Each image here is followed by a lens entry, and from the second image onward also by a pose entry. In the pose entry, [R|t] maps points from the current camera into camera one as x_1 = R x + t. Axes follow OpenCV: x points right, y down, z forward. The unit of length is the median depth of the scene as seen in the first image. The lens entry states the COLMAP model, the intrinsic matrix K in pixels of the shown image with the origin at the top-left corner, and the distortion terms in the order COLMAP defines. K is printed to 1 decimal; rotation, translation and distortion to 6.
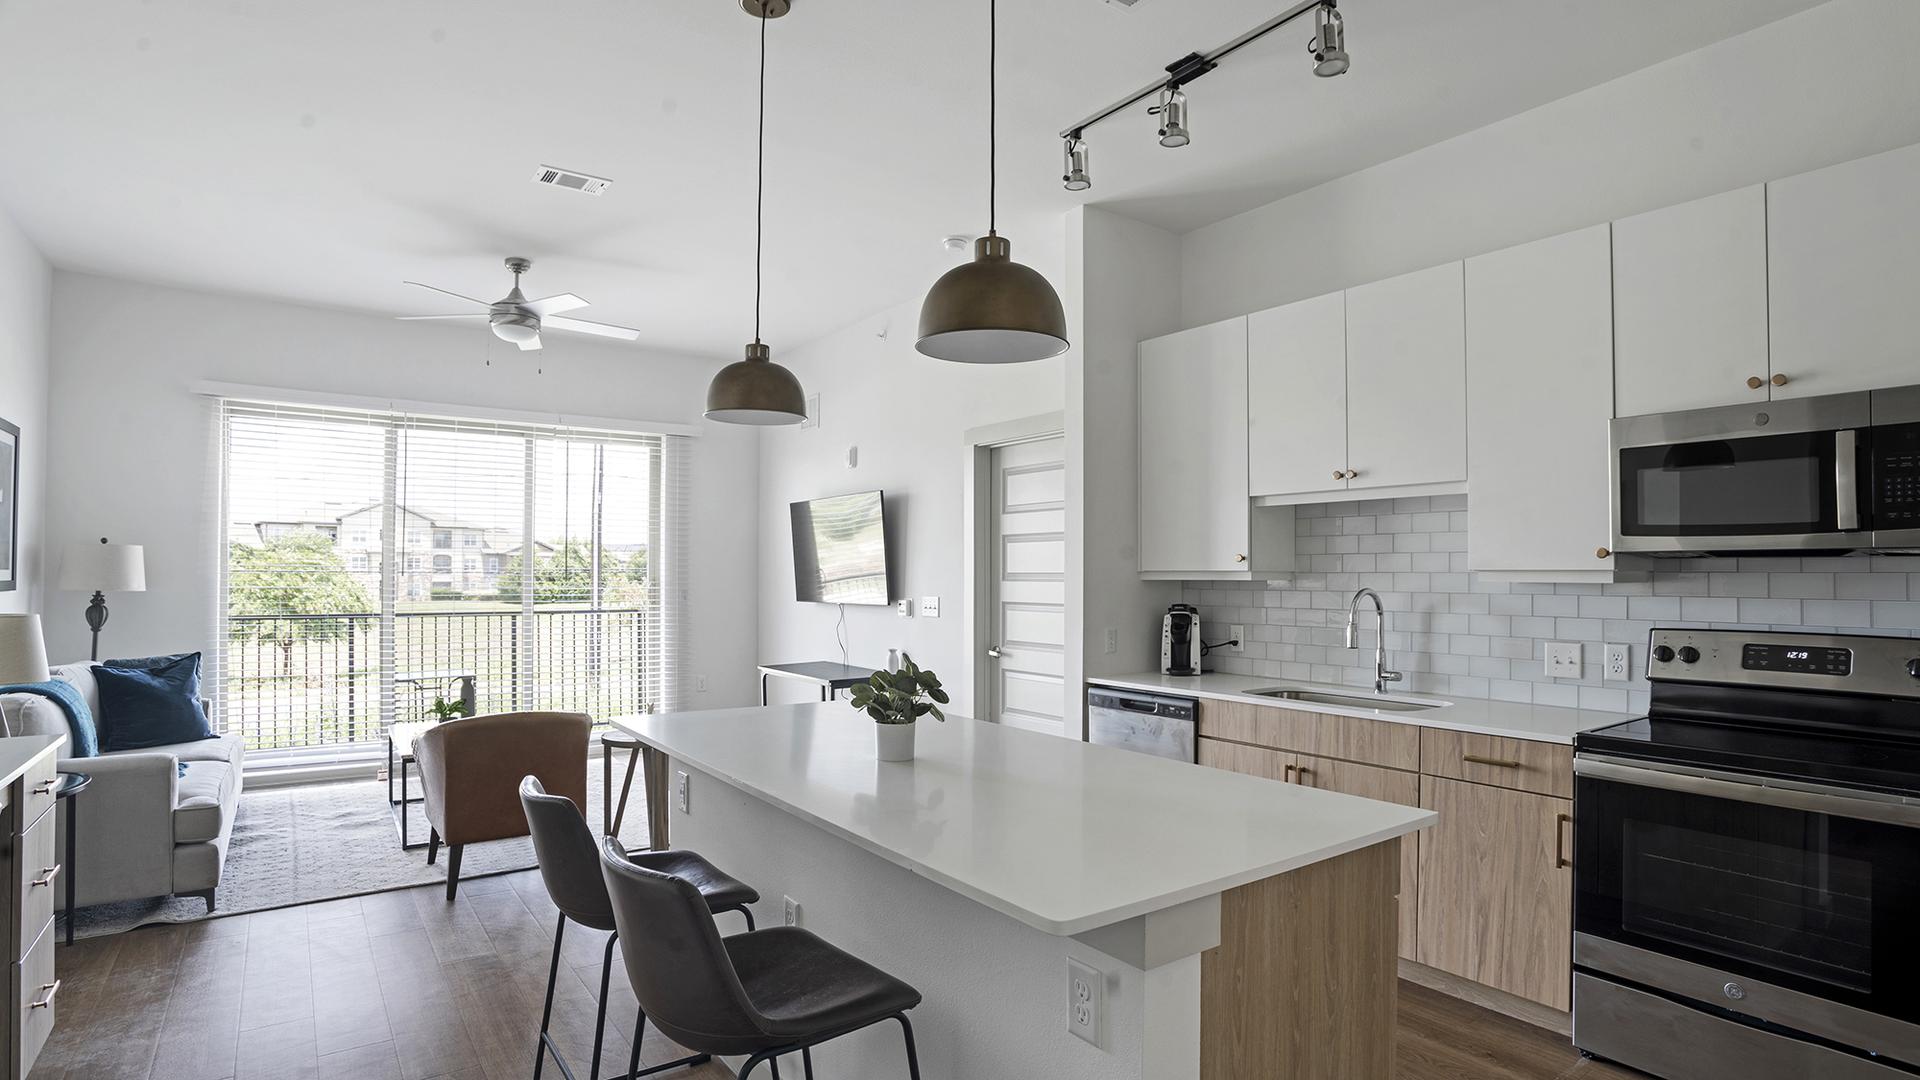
lens RADIAL K [[988.0, 0, 962.6], [0, 988.0, 560.9], [0, 0, 1]] dist [-0.071475, 0.039883]
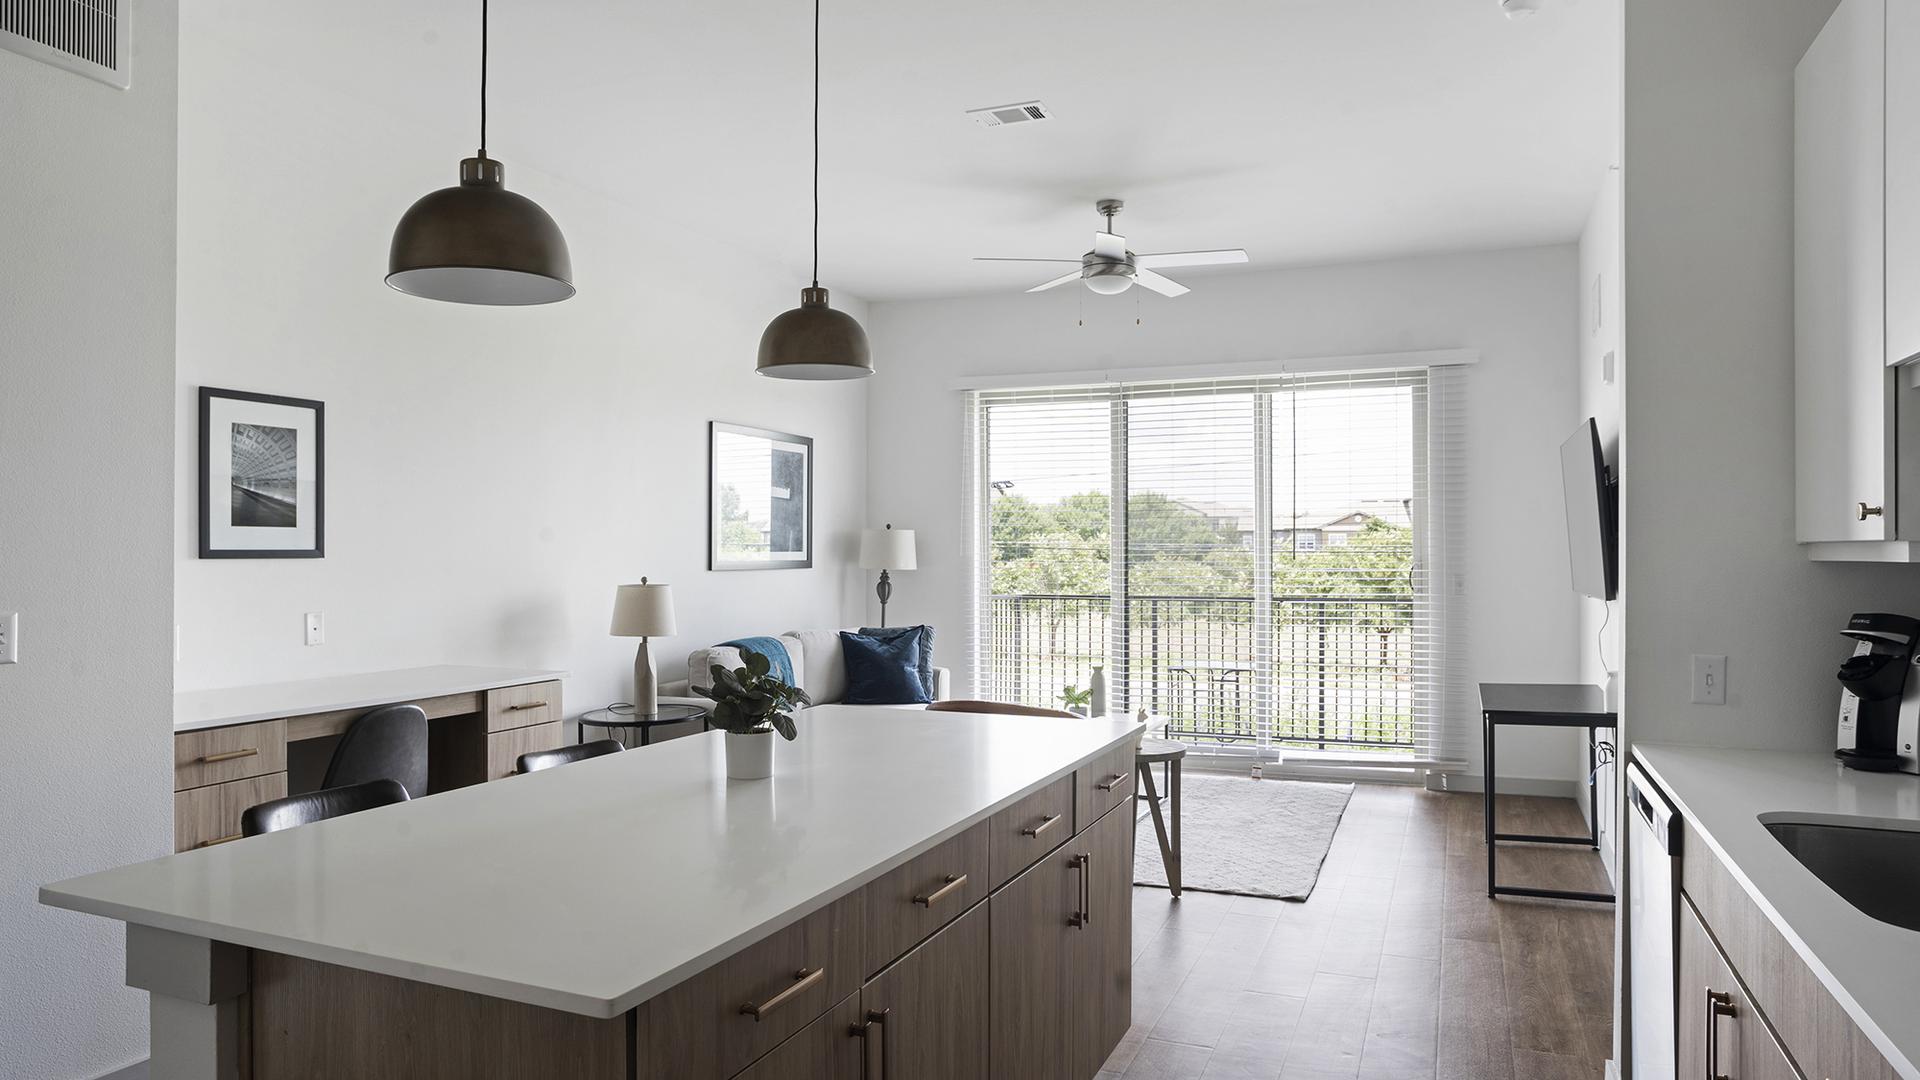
lens RADIAL K [[1223.7, 0, 960.0], [0, 1223.7, 540.0], [0, 0, 1]] dist [-0.002841, 0.000149]
pose [[0.526518, -0.013263, -0.850060, 0.634682], [0.014598, 0.999872, -0.006559, 0.009886], [0.850038, -0.008955, 0.526645, 0.430986]]
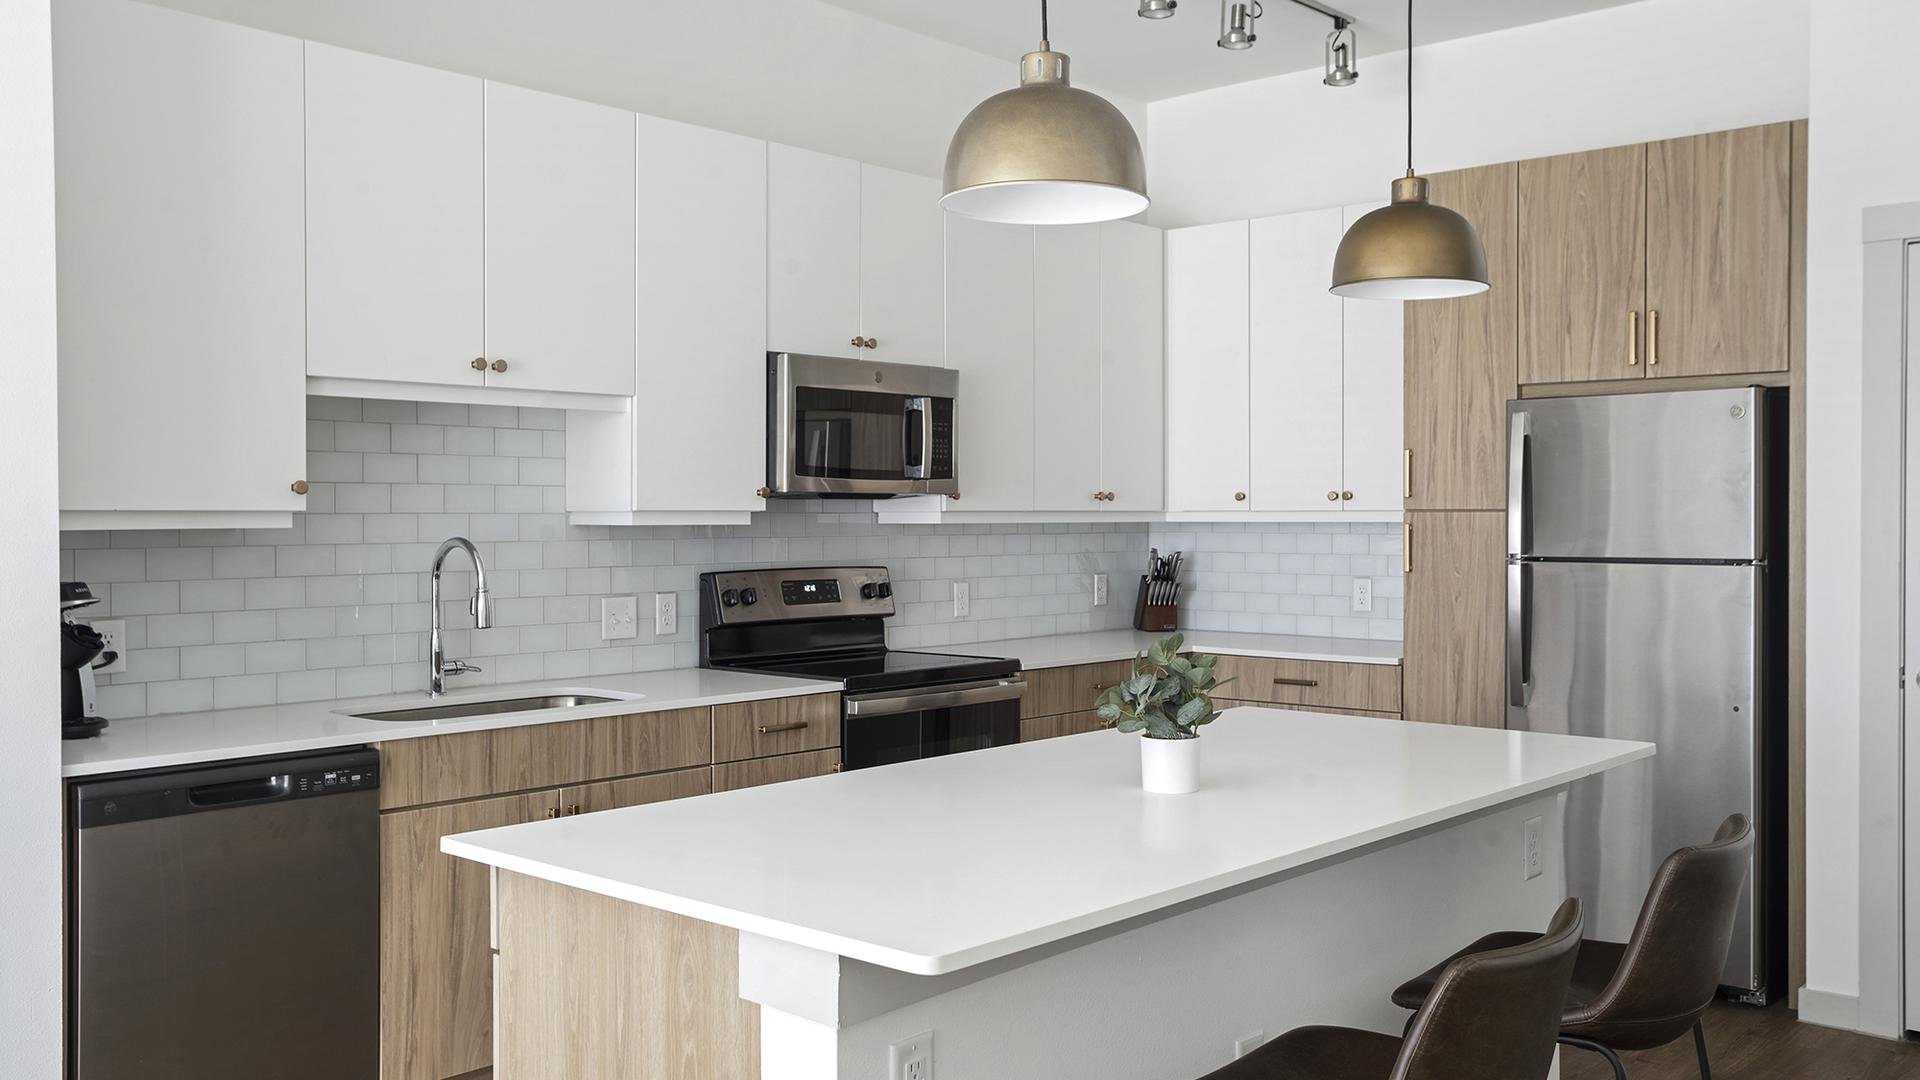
lens RADIAL K [[1649.5, 0, 960.0], [0, 1649.5, 540.0], [0, 0, 1]] dist [-0.001121, -0.000621]
pose [[-0.211620, -0.018011, 0.977186, -0.846550], [-0.011539, 0.999807, 0.015929, 0.009130], [-0.977284, -0.007905, -0.211787, 1.028034]]
